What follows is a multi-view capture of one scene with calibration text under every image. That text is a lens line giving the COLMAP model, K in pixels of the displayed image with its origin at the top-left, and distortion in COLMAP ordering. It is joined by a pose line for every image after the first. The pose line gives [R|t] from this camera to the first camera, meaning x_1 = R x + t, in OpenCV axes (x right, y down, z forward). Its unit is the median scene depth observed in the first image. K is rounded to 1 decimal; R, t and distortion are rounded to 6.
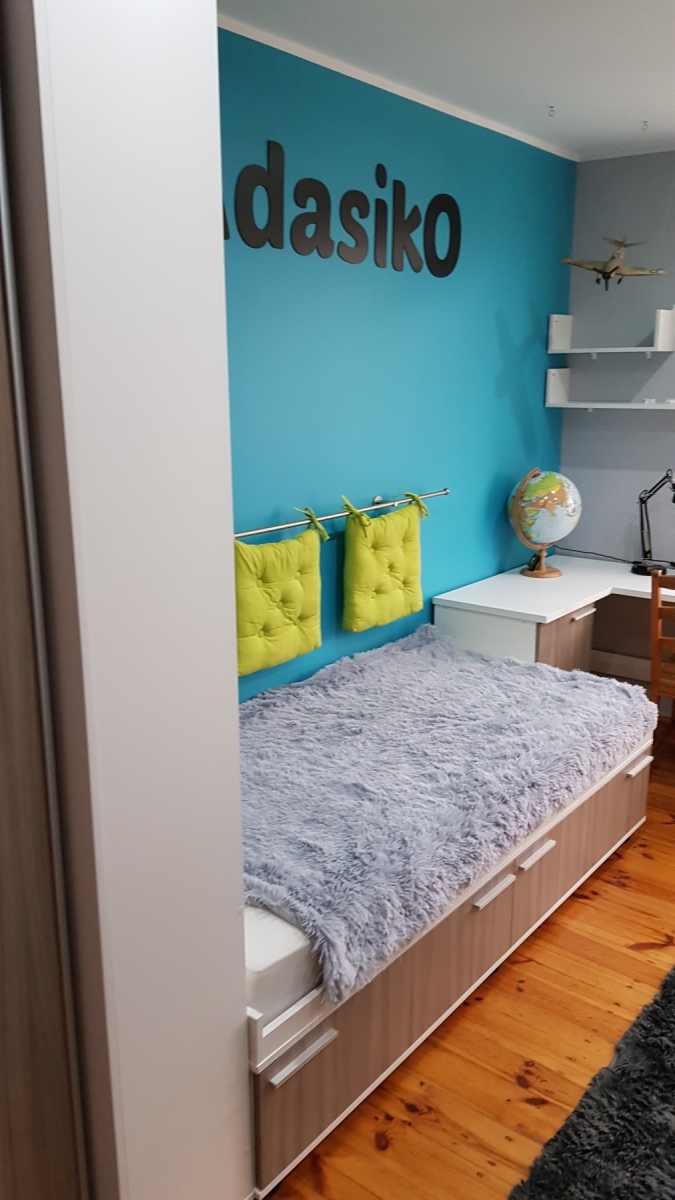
lens RADIAL K [[933.7, 0, 328.6], [0, 933.7, 606.1], [0, 0, 1]] dist [0.082964, -0.137107]
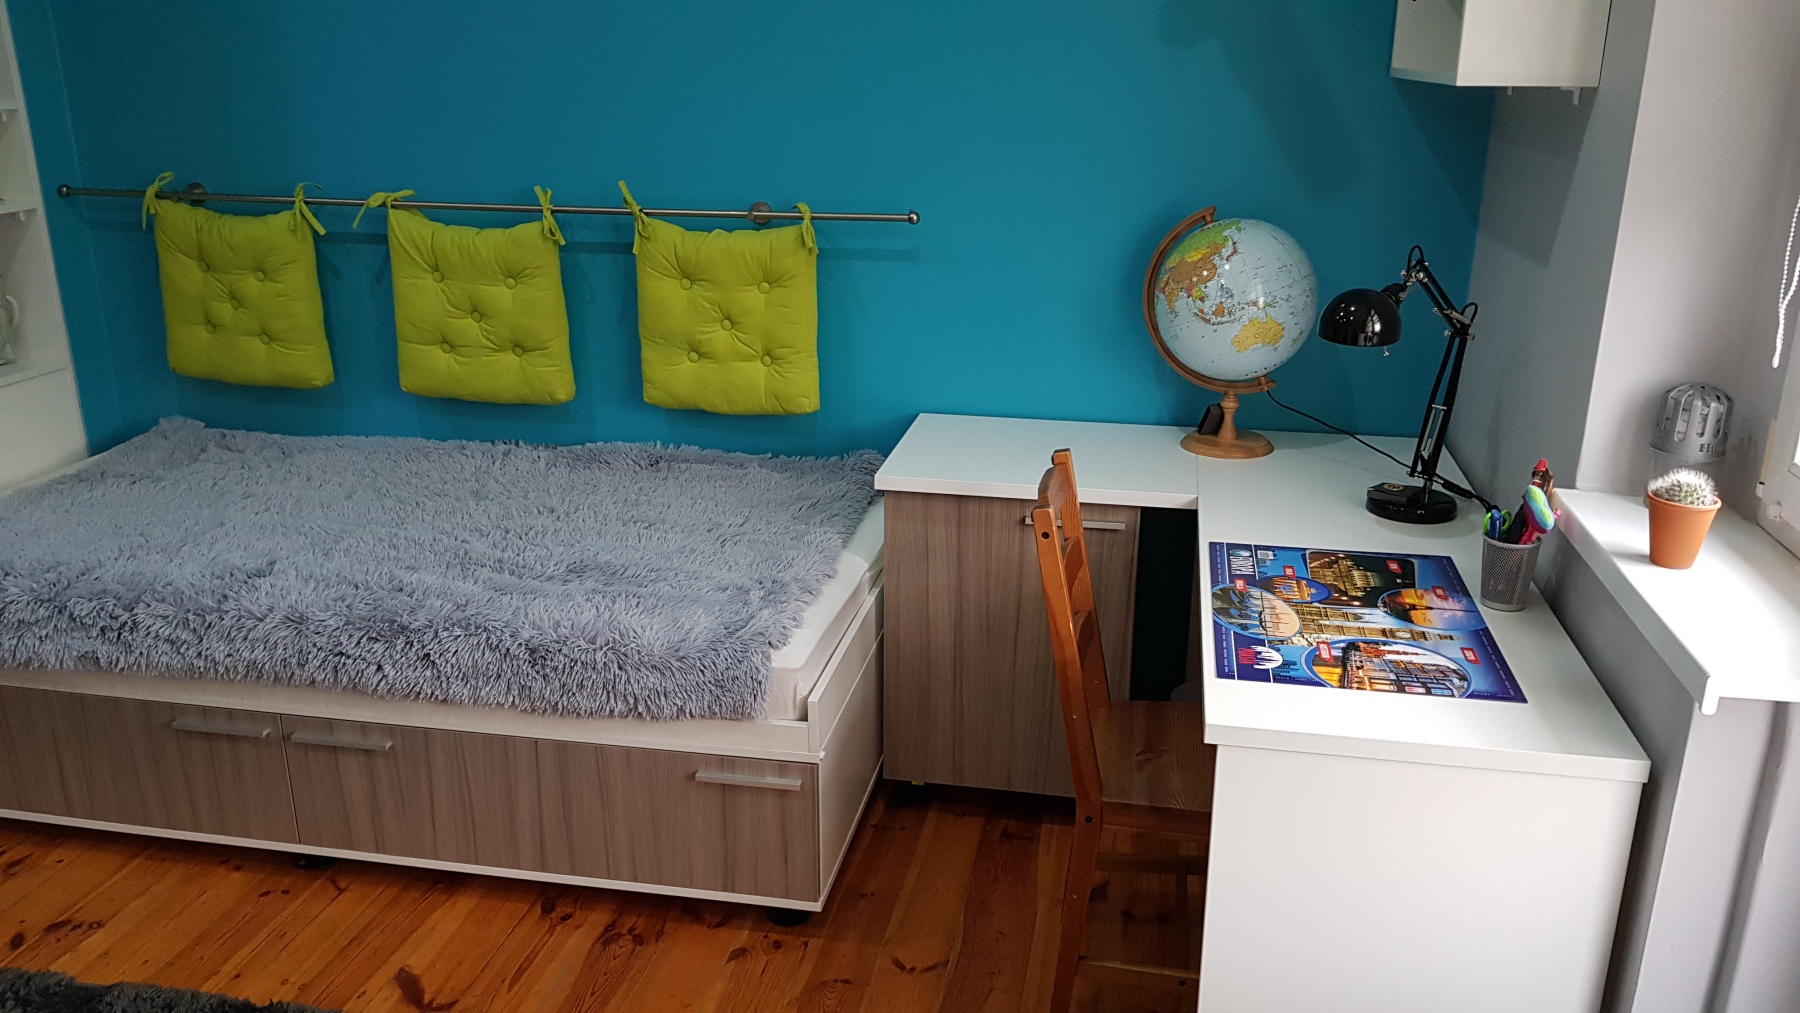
lens RADIAL K [[1400.6, 0, 906.7], [0, 1400.6, 525.4], [0, 0, 1]] dist [0.082964, -0.137107]
pose [[0.468595, 0.296534, -0.832158, 0.888722], [-0.231115, 0.950323, 0.208498, -0.126362], [0.852646, 0.094623, 0.513850, 0.625989]]
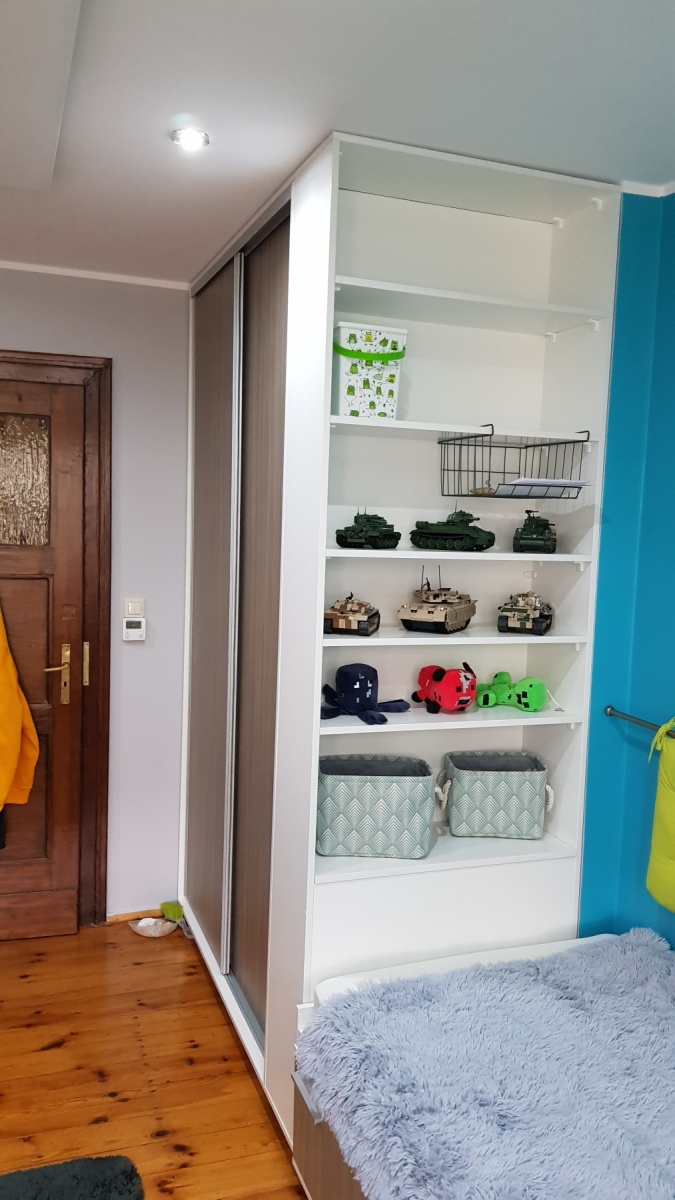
lens RADIAL K [[933.7, 0, 335.9], [0, 933.7, 593.8], [0, 0, 1]] dist [0.082964, -0.137107]
pose [[-0.525383, 0.061249, -0.848659, 0.498845], [-0.239203, 0.946549, 0.216397, -0.206477], [0.816551, 0.316693, -0.482649, 0.763957]]
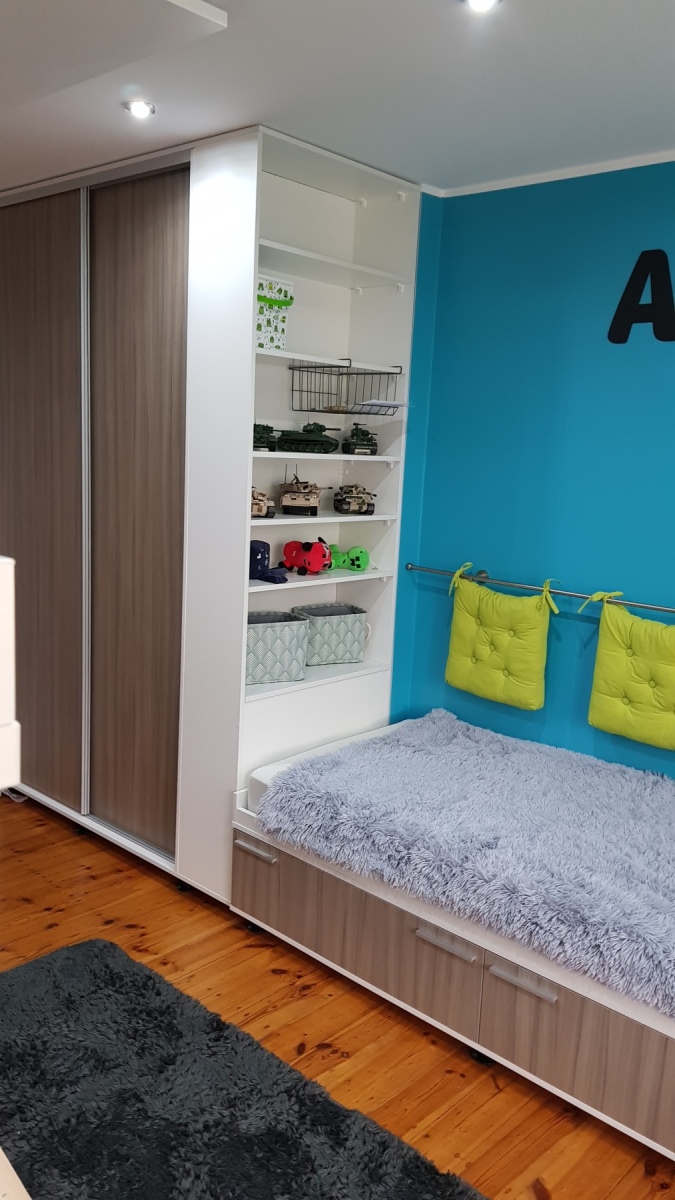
lens RADIAL K [[933.7, 0, 338.4], [0, 933.7, 592.2], [0, 0, 1]] dist [0.082964, -0.137107]
pose [[-0.074341, 0.165831, -0.983348, 0.807710], [-0.291953, 0.939253, 0.180466, -0.149744], [0.953539, 0.300508, -0.021410, 0.566218]]
